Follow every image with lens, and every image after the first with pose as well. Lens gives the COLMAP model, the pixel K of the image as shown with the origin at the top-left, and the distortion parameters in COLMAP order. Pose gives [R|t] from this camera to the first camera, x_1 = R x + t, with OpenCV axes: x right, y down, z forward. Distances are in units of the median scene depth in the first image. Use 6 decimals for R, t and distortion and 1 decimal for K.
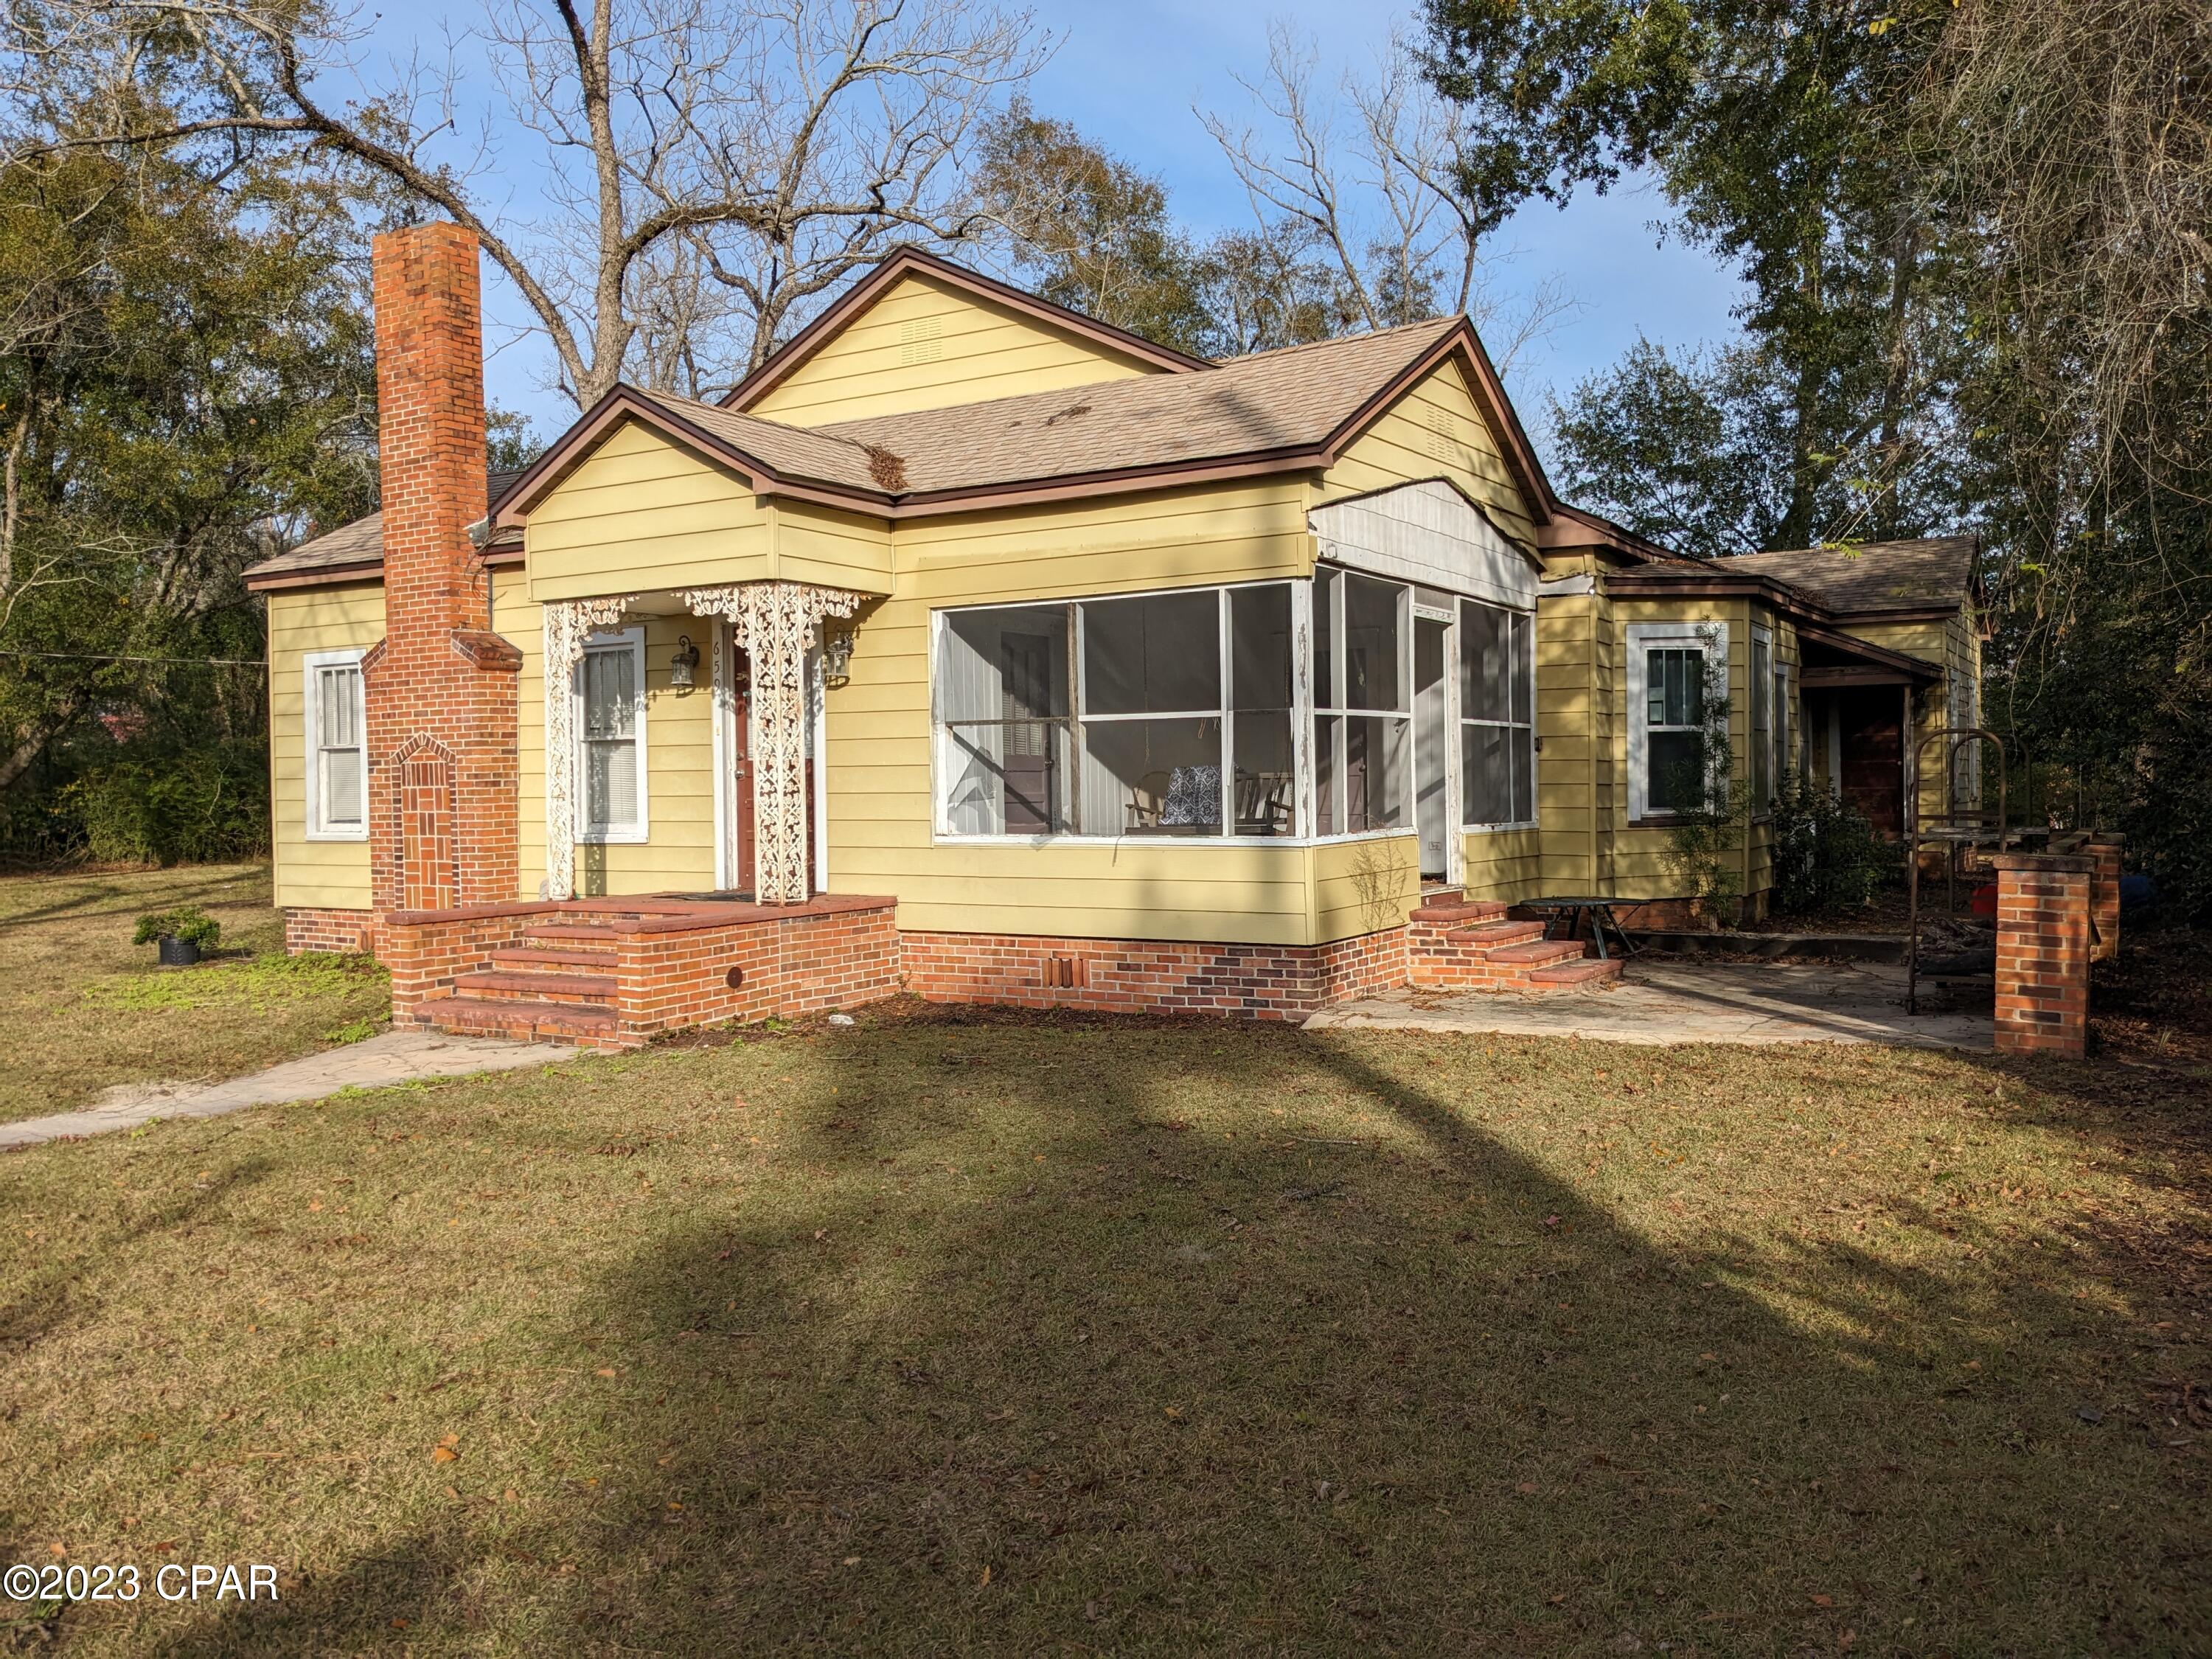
lens RADIAL K [[1715.1, 0, 1118.1], [0, 1715.1, 828.3], [0, 0, 1]] dist [0.103505, -0.213790]
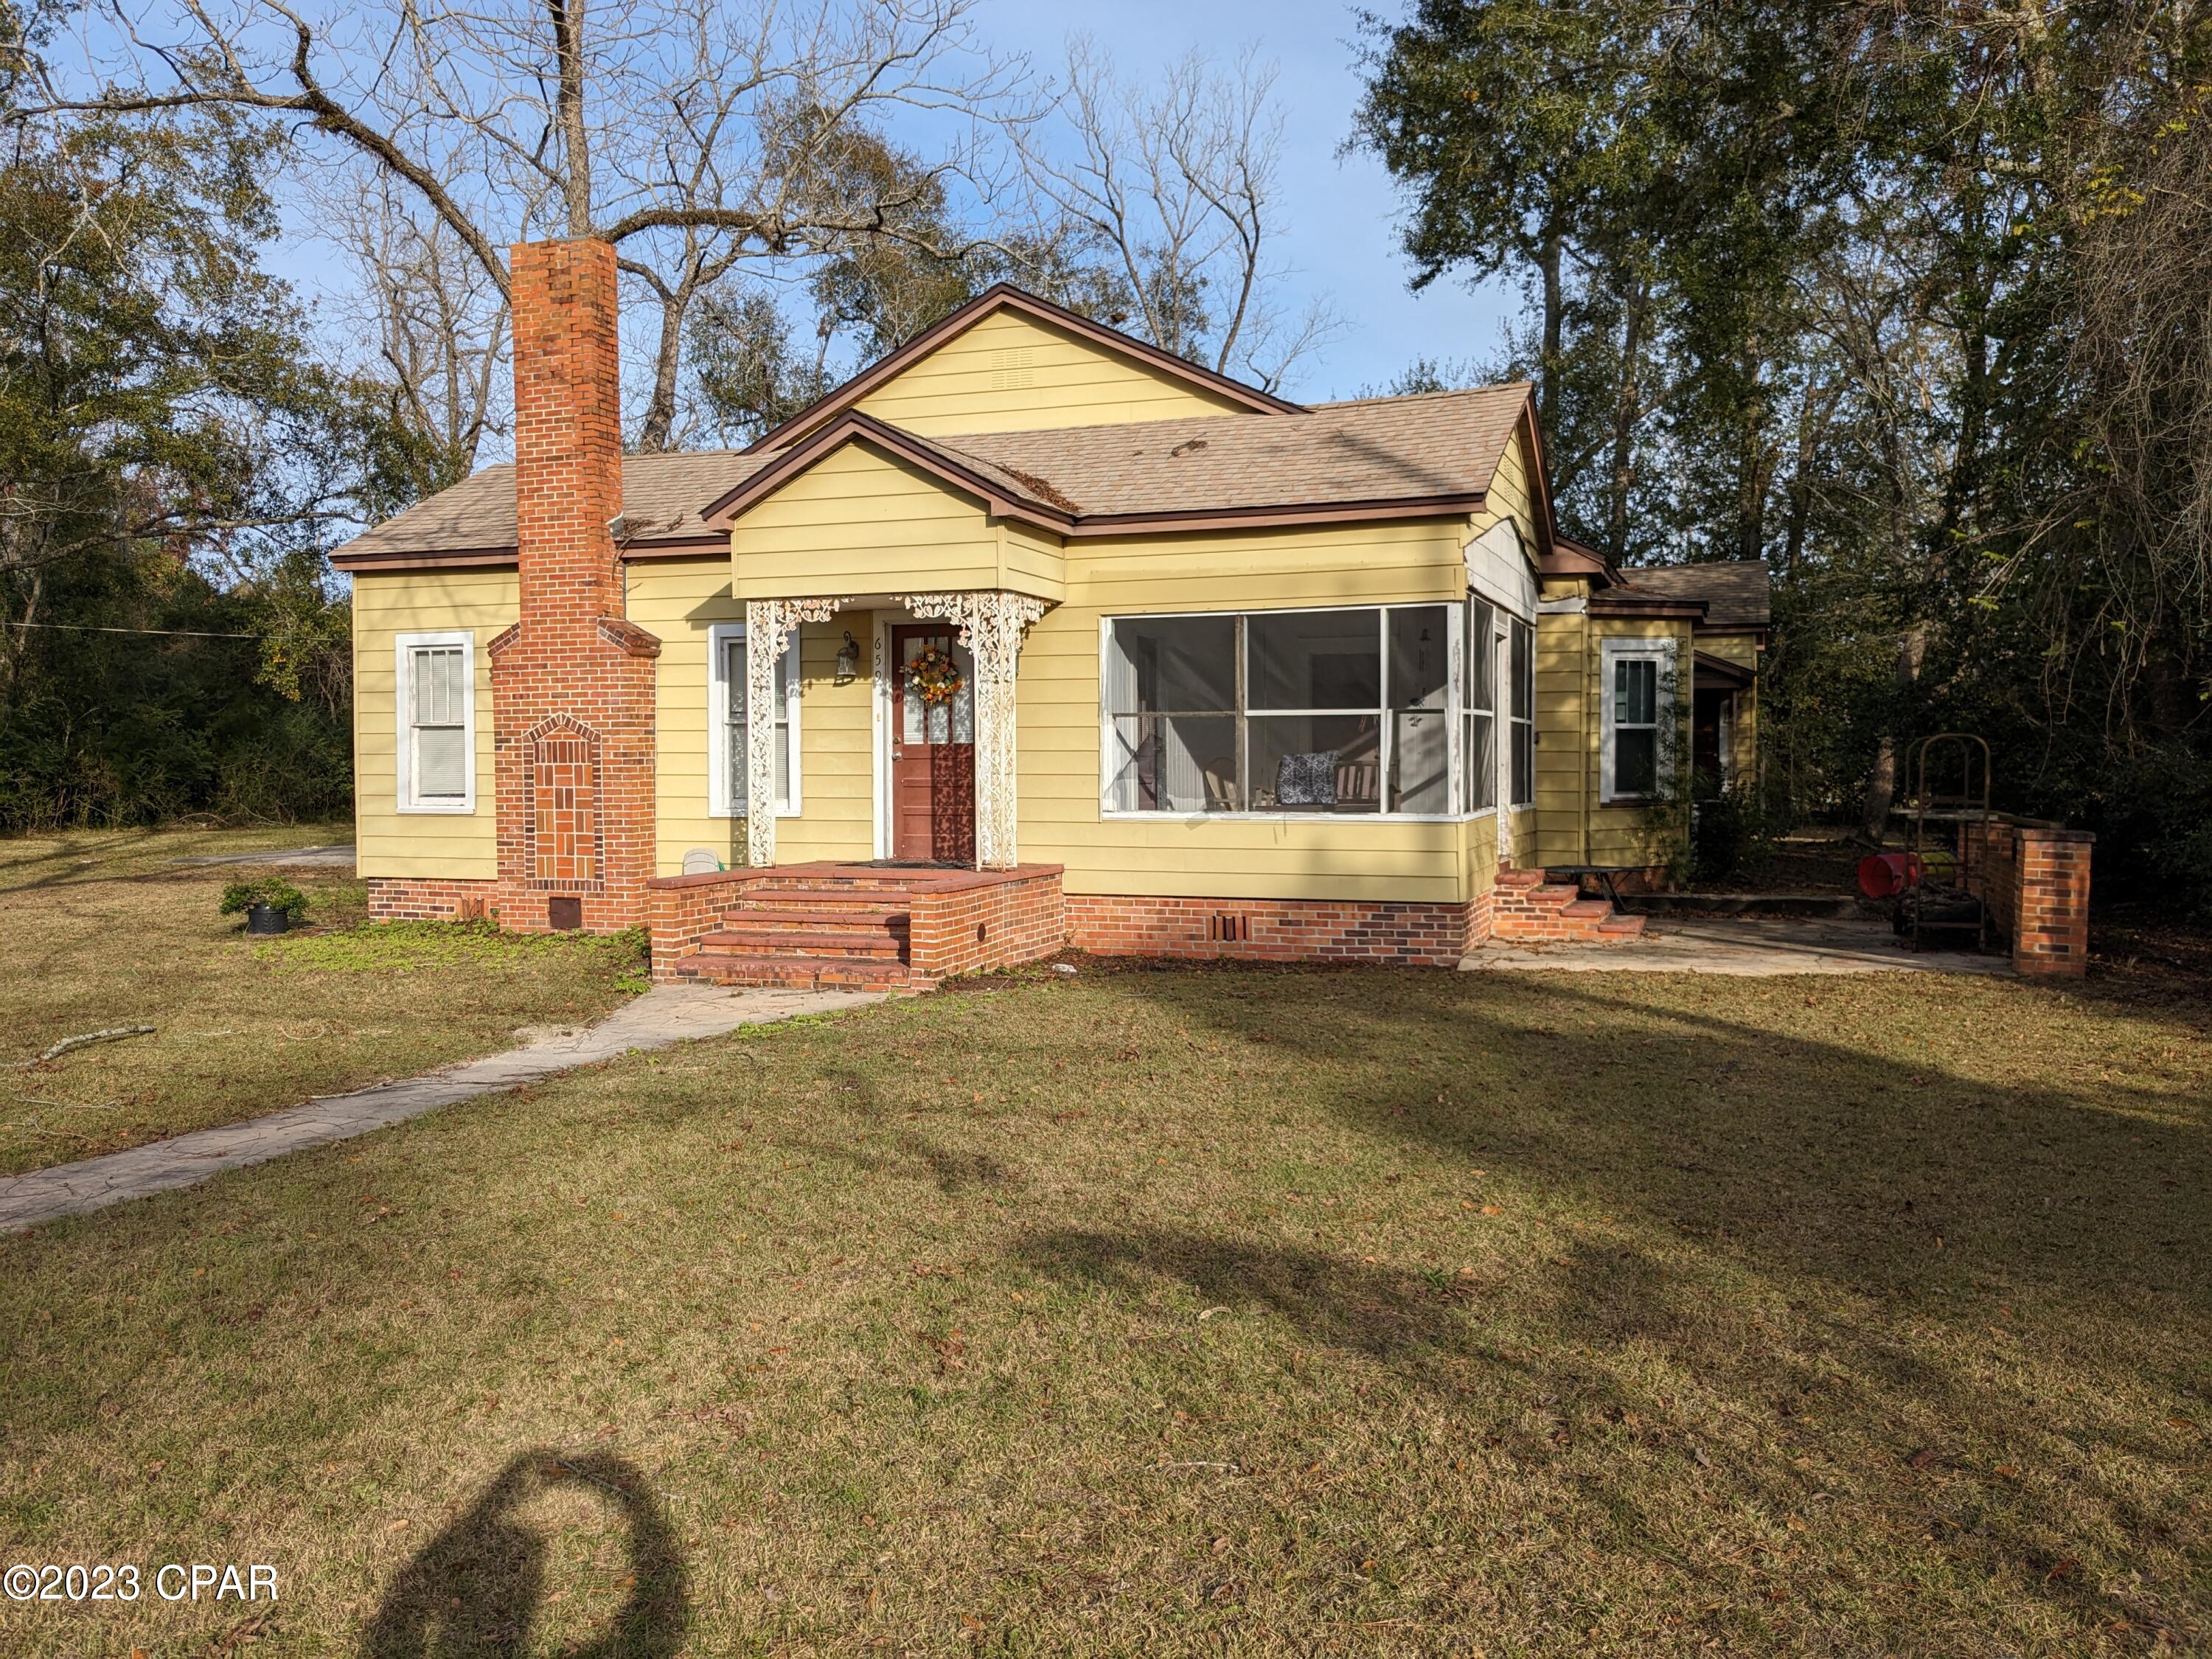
lens RADIAL K [[1715.1, 0, 1118.1], [0, 1715.1, 828.3], [0, 0, 1]] dist [0.103505, -0.213790]
pose [[0.981657, 0.003567, 0.190621, -0.291121], [-0.005748, 0.999924, 0.010889, 0.002587], [-0.190568, -0.011785, 0.981603, -0.125557]]
